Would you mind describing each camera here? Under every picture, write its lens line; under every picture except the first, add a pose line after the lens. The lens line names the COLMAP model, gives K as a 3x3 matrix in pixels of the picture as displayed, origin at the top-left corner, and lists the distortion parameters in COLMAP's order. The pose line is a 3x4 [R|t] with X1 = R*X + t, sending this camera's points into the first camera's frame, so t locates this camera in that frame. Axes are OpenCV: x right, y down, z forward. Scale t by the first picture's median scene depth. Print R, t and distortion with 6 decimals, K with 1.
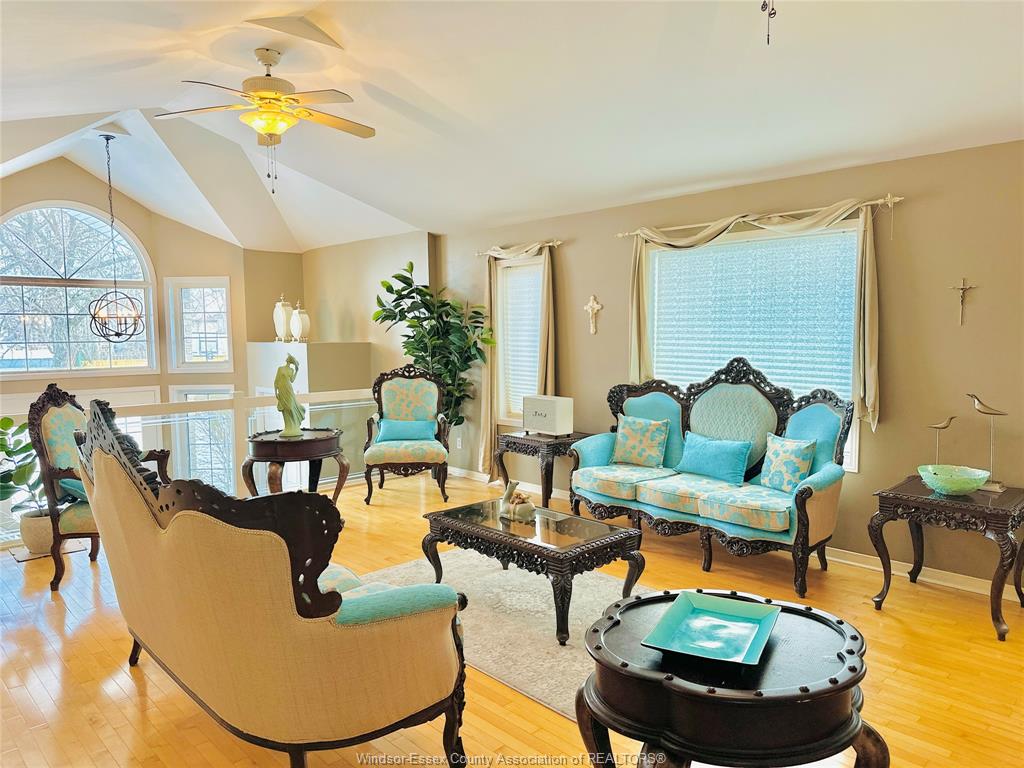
lens RADIAL K [[719.0, 0, 512.0], [0, 719.0, 384.0], [0, 0, 1]] dist [0.106416, -0.141401]
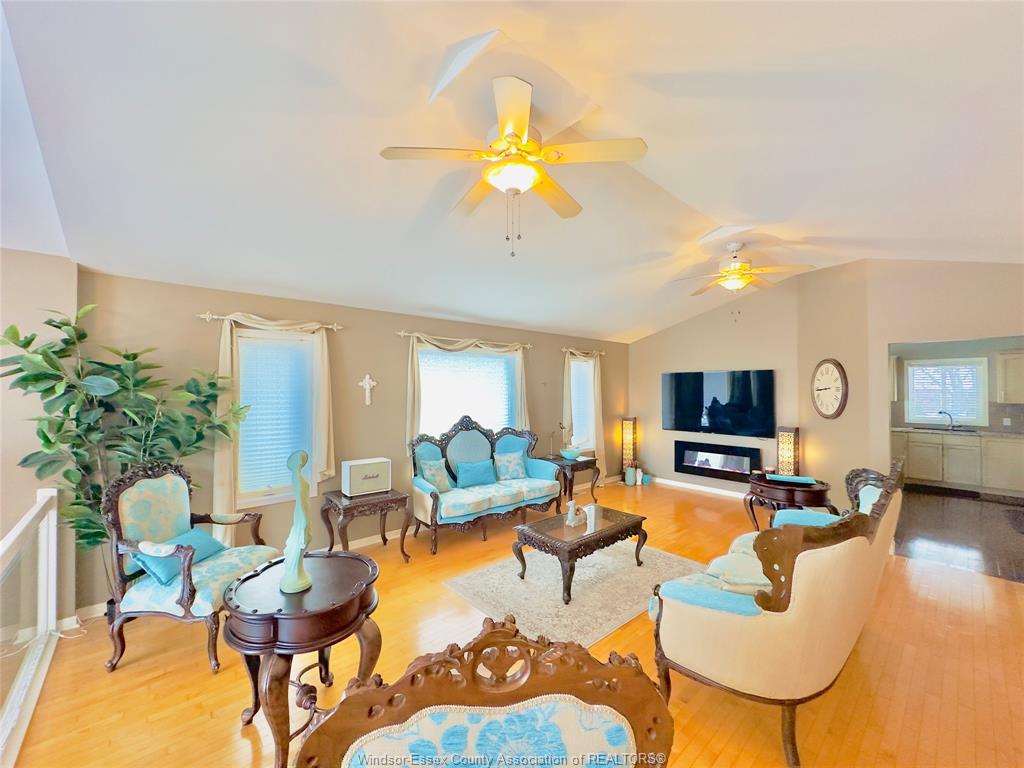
lens RADIAL K [[409.8, 0, 512.0], [0, 409.8, 384.0], [0, 0, 1]] dist [0.001076, 0.000211]
pose [[0.029782, 0.020484, 0.999346, -0.686477], [0.075291, 0.996904, -0.022678, -0.081698], [-0.996717, 0.075918, 0.028148, 0.840912]]
